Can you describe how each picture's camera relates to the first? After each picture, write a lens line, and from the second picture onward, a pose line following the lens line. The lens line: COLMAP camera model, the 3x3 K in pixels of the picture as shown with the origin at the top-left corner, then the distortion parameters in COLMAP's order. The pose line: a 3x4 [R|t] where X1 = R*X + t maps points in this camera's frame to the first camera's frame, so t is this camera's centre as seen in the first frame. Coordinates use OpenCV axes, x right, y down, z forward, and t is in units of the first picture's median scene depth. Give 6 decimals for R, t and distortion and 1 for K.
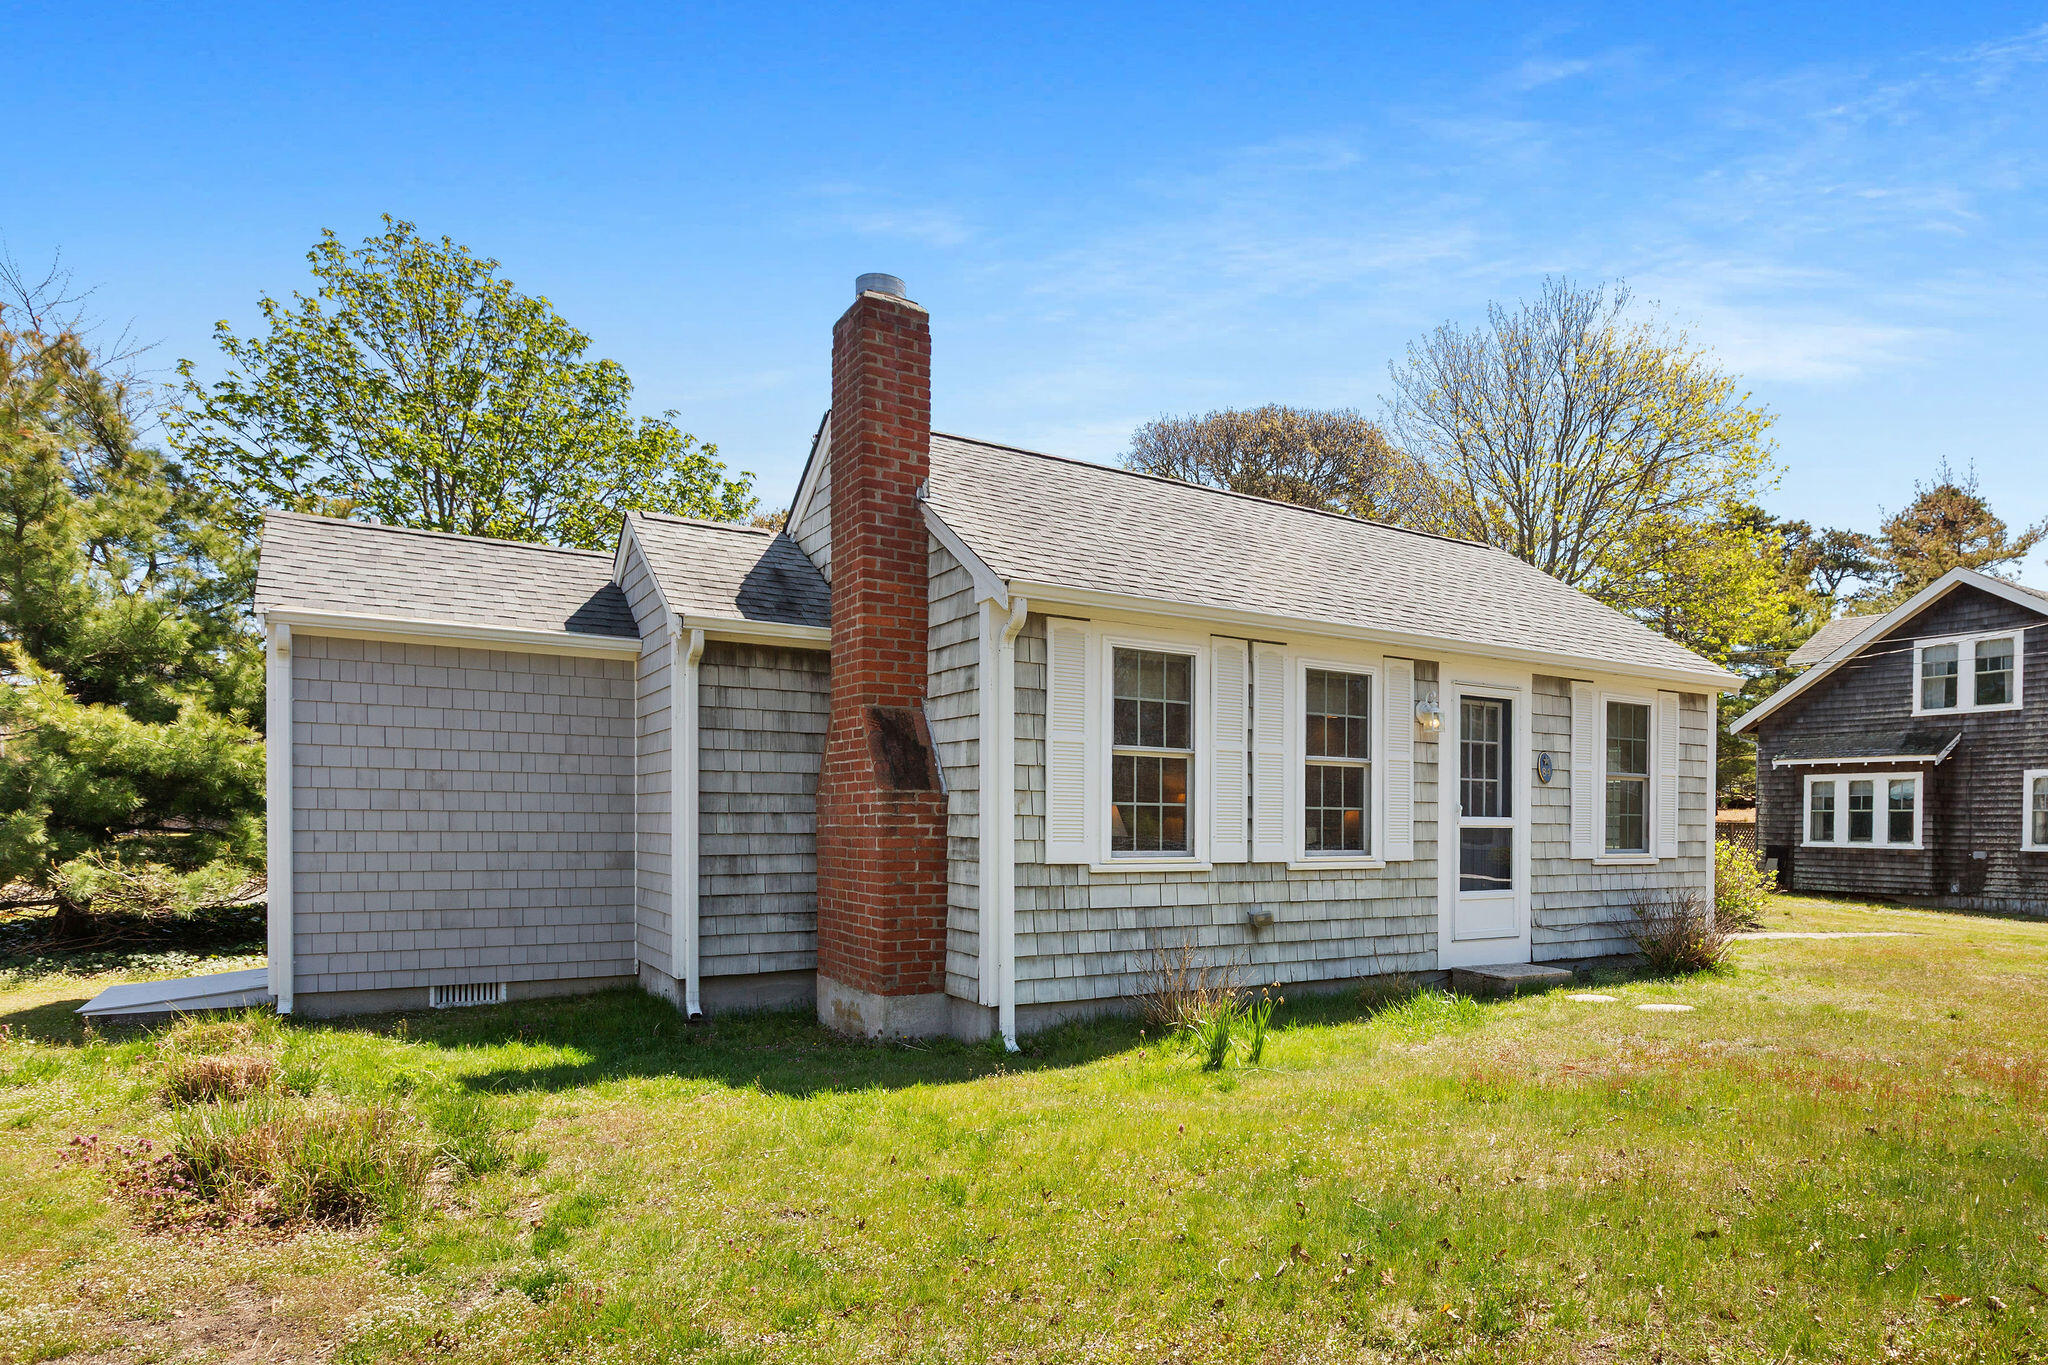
lens RADIAL K [[1205.4, 0, 1203.7], [0, 1205.4, 852.1], [0, 0, 1]] dist [0.005160, -0.002123]
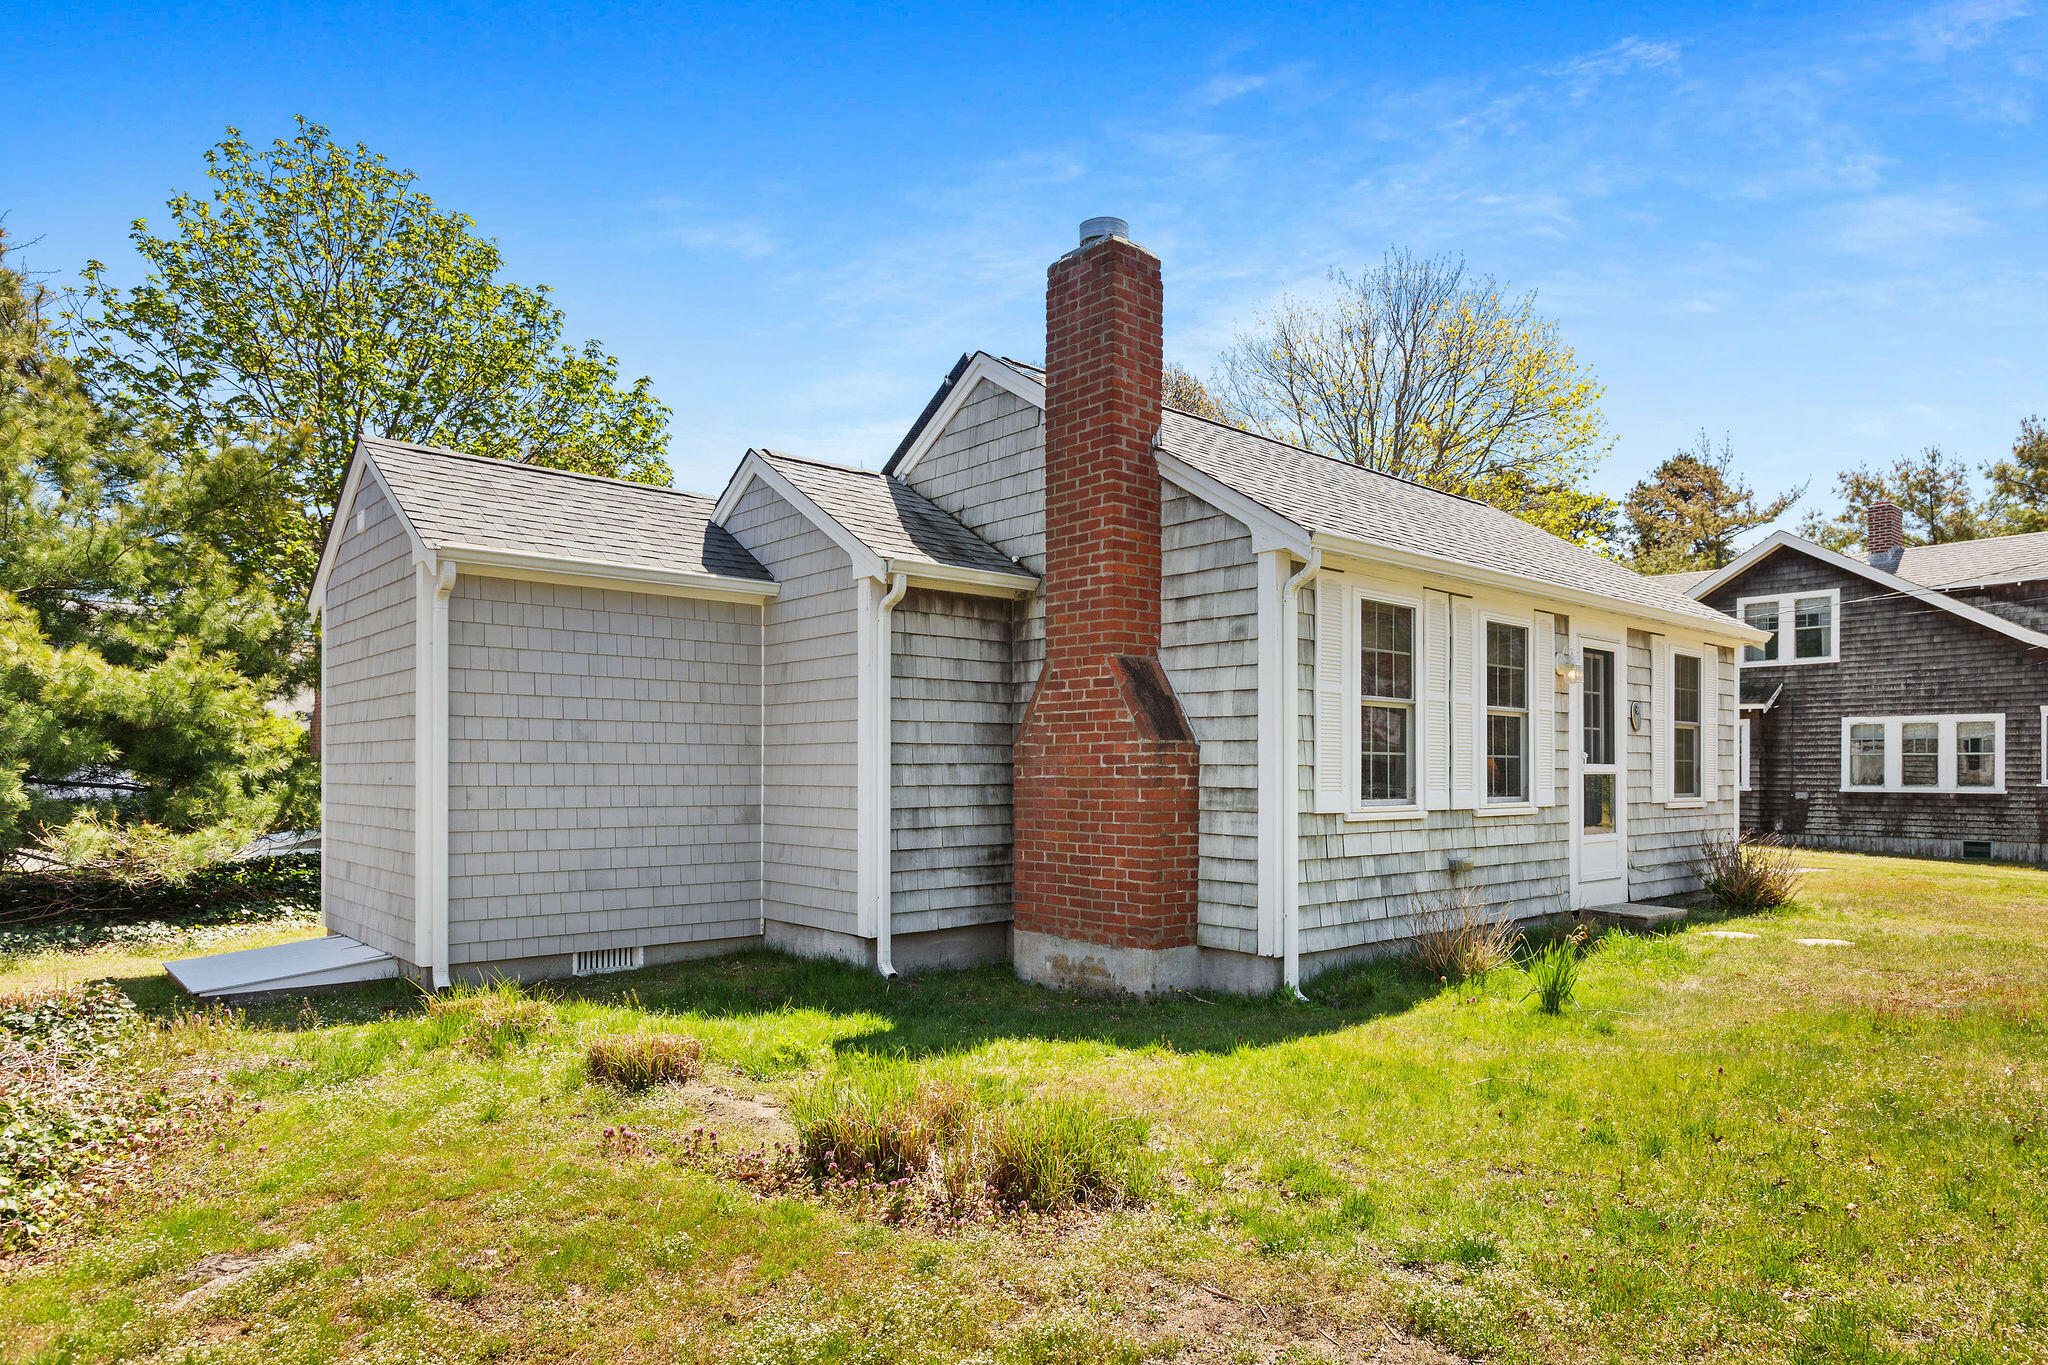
lens RADIAL K [[1199.5, 0, 1086.9], [0, 1199.5, 781.6], [0, 0, 1]] dist [0.006945, 0.001360]
pose [[0.990758, -0.007679, 0.135421, -0.365085], [0.009599, 0.999862, -0.013532, -0.004029], [-0.135298, 0.014707, 0.990696, 0.028743]]
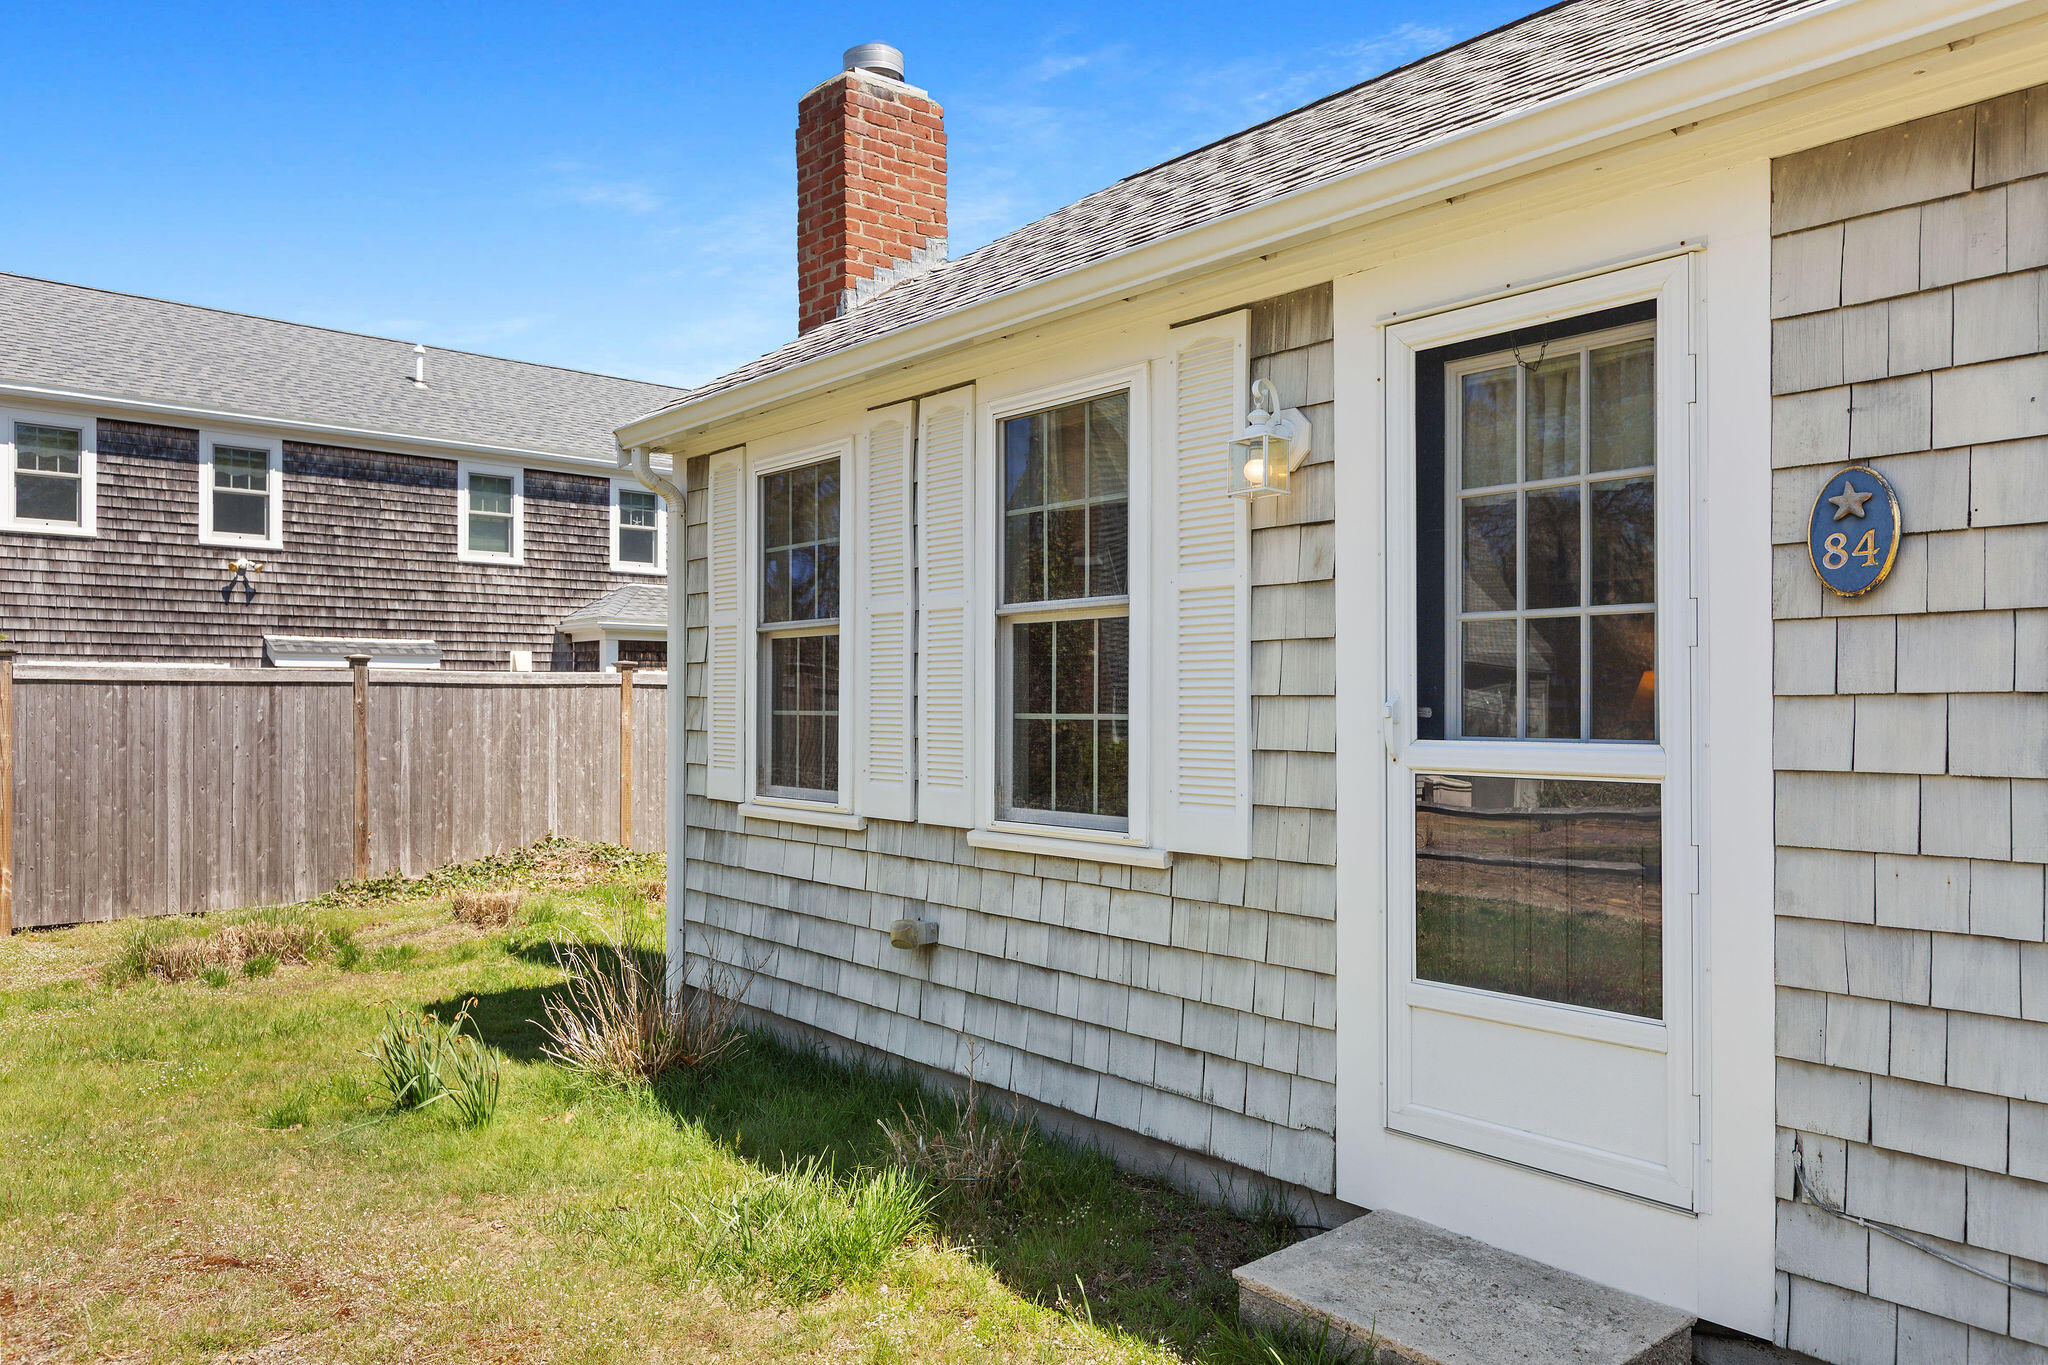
lens RADIAL K [[1430.2, 0, 1029.4], [0, 1430.2, 685.3], [0, 0, 1]] dist [0.006891, -0.000497]
pose [[0.093019, -0.018893, -0.995485, 0.592446], [-0.018336, 0.999618, -0.020684, -0.034687], [0.995495, 0.020177, 0.092637, 0.892442]]
